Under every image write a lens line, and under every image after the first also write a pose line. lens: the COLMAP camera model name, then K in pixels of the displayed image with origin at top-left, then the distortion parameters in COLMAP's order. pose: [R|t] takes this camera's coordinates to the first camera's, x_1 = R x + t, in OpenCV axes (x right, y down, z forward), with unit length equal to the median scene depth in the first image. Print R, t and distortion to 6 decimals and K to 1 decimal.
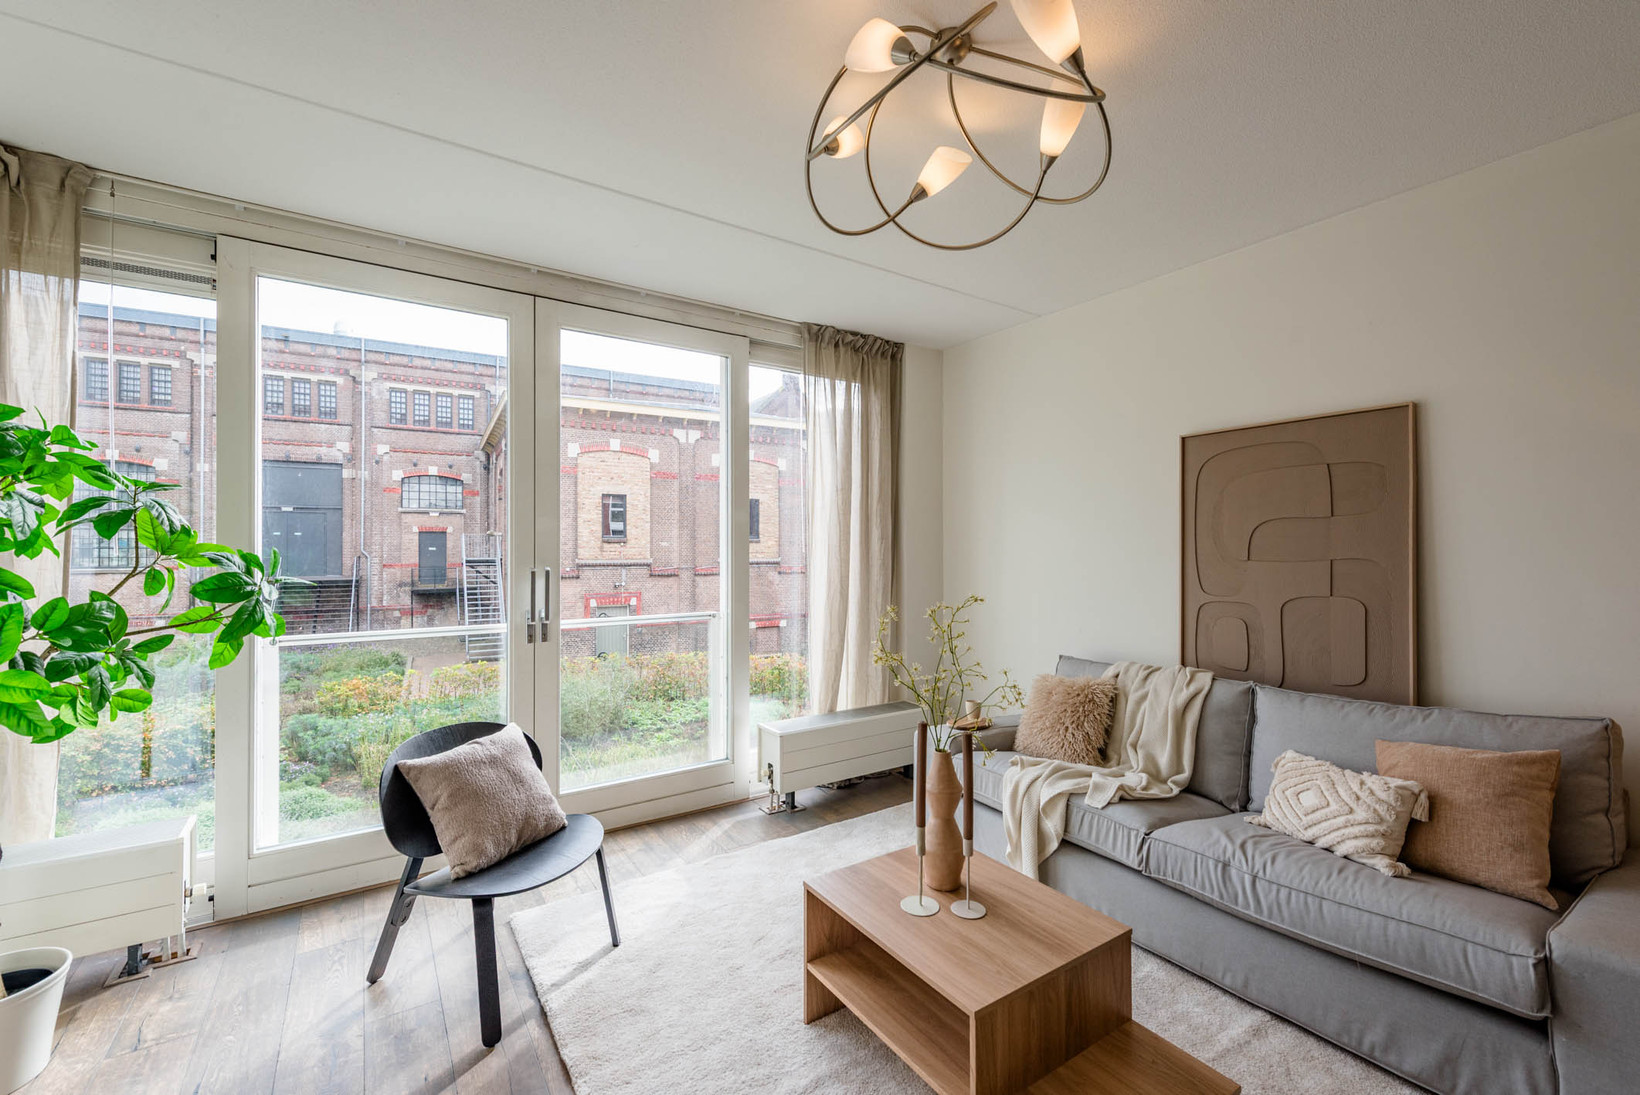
lens RADIAL K [[681.3, 0, 826.4], [0, 681.3, 544.9], [0, 0, 1]] dist [0.000914, -0.000763]
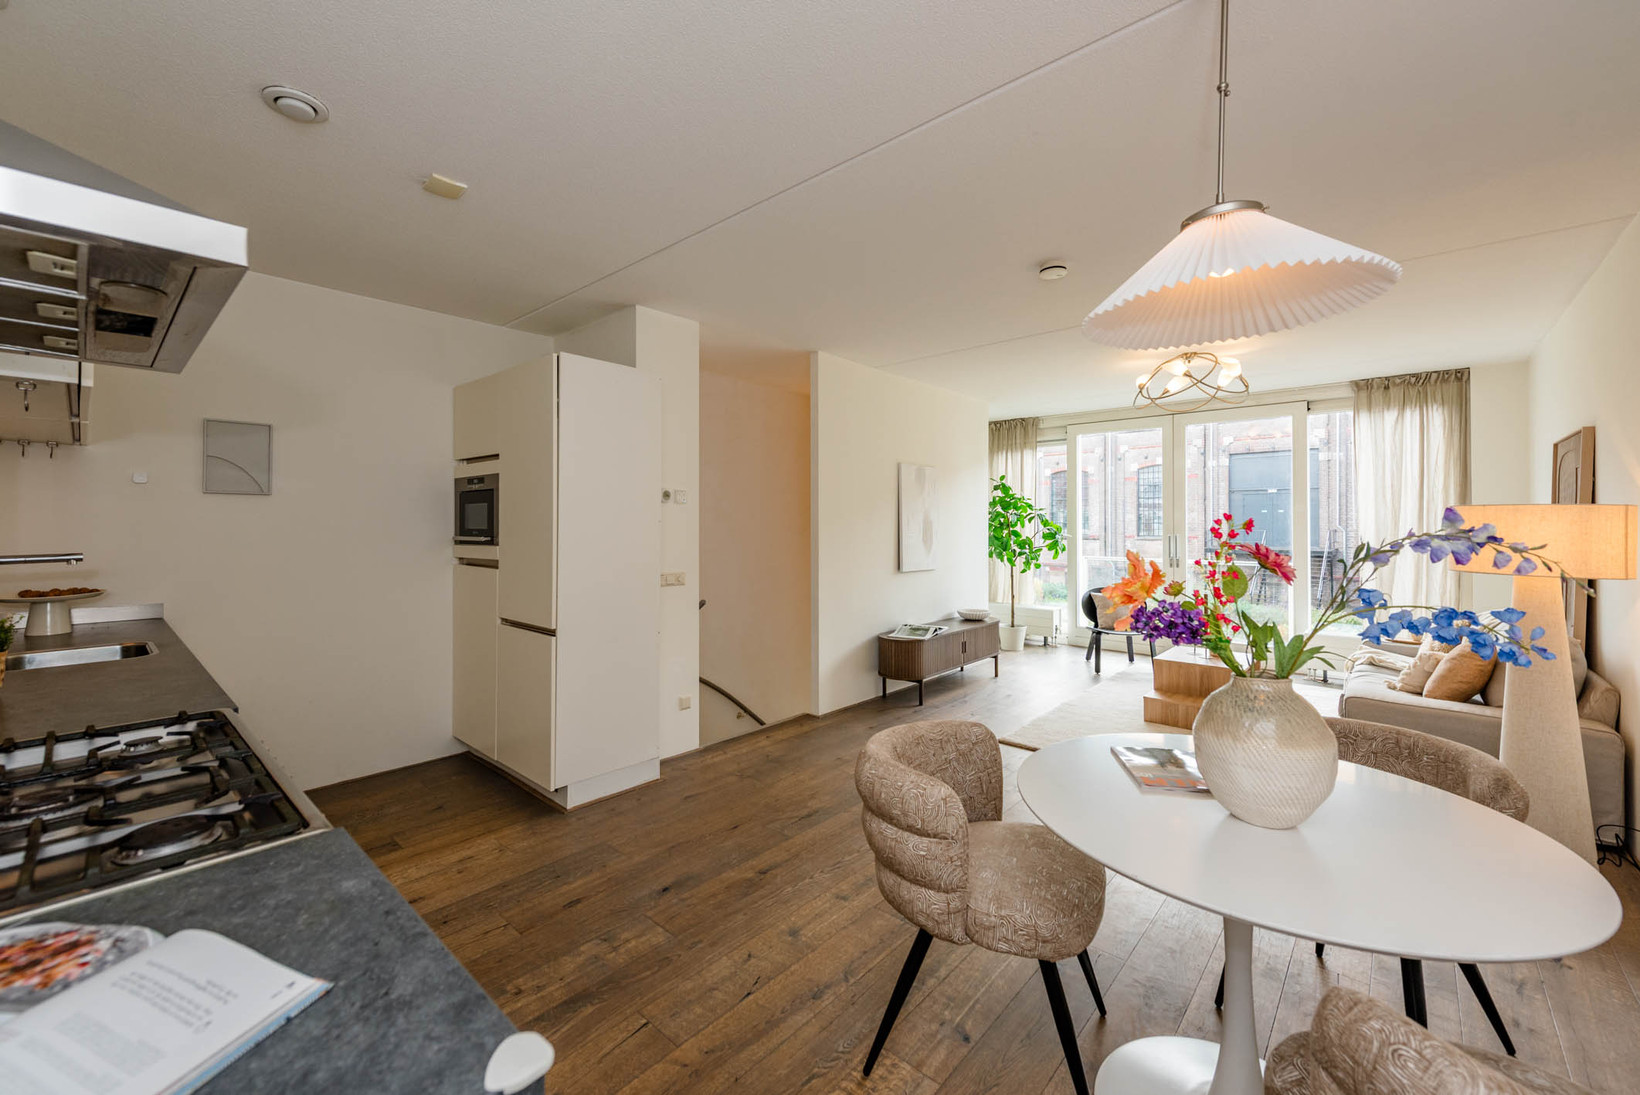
lens RADIAL K [[639.5, 0, 814.9], [0, 639.5, 516.3], [0, 0, 1]] dist [0.004251, -0.000031]
pose [[0.234774, -0.010324, -0.971995, 1.061586], [0.005723, 0.999941, -0.009239, -0.010576], [0.972033, -0.003394, 0.234819, -0.518610]]
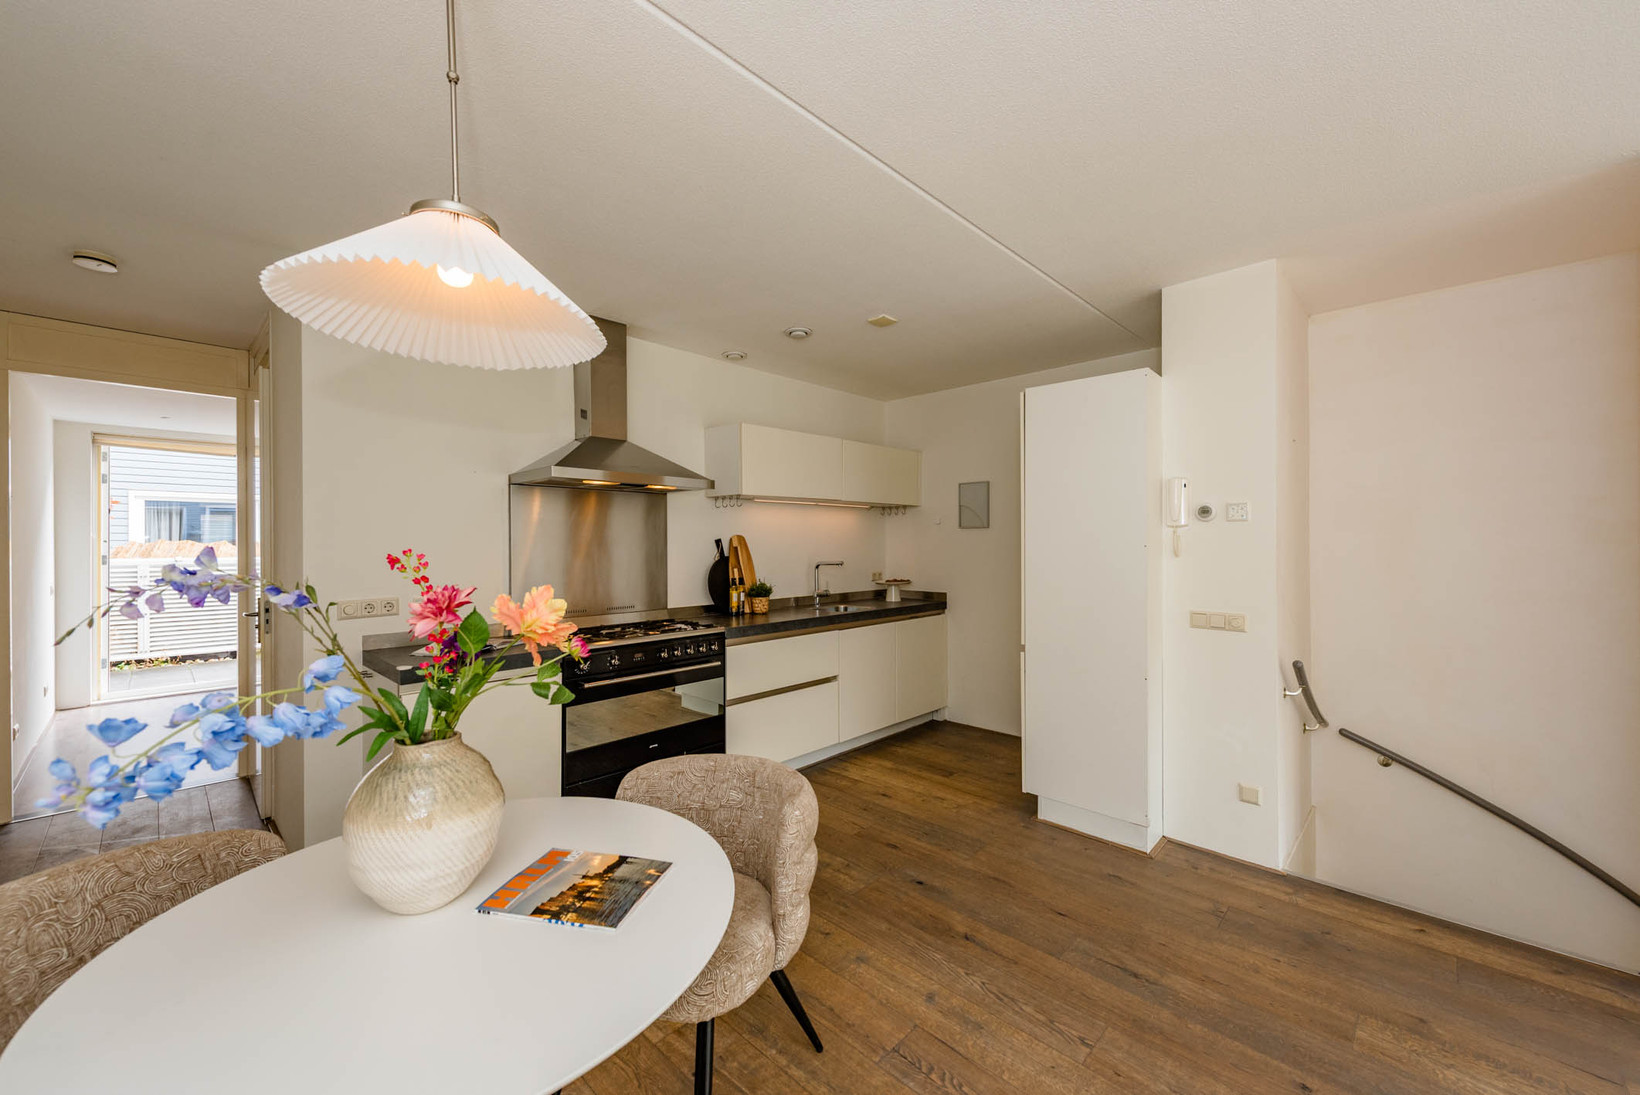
lens RADIAL K [[639.5, 0, 830.9], [0, 639.5, 543.2], [0, 0, 1]] dist [0.004251, -0.000031]
pose [[-0.976533, 0.004154, -0.215330, 0.676159], [0.005491, 0.999969, -0.005611, -0.013650], [0.215300, -0.006662, -0.976525, 0.104085]]
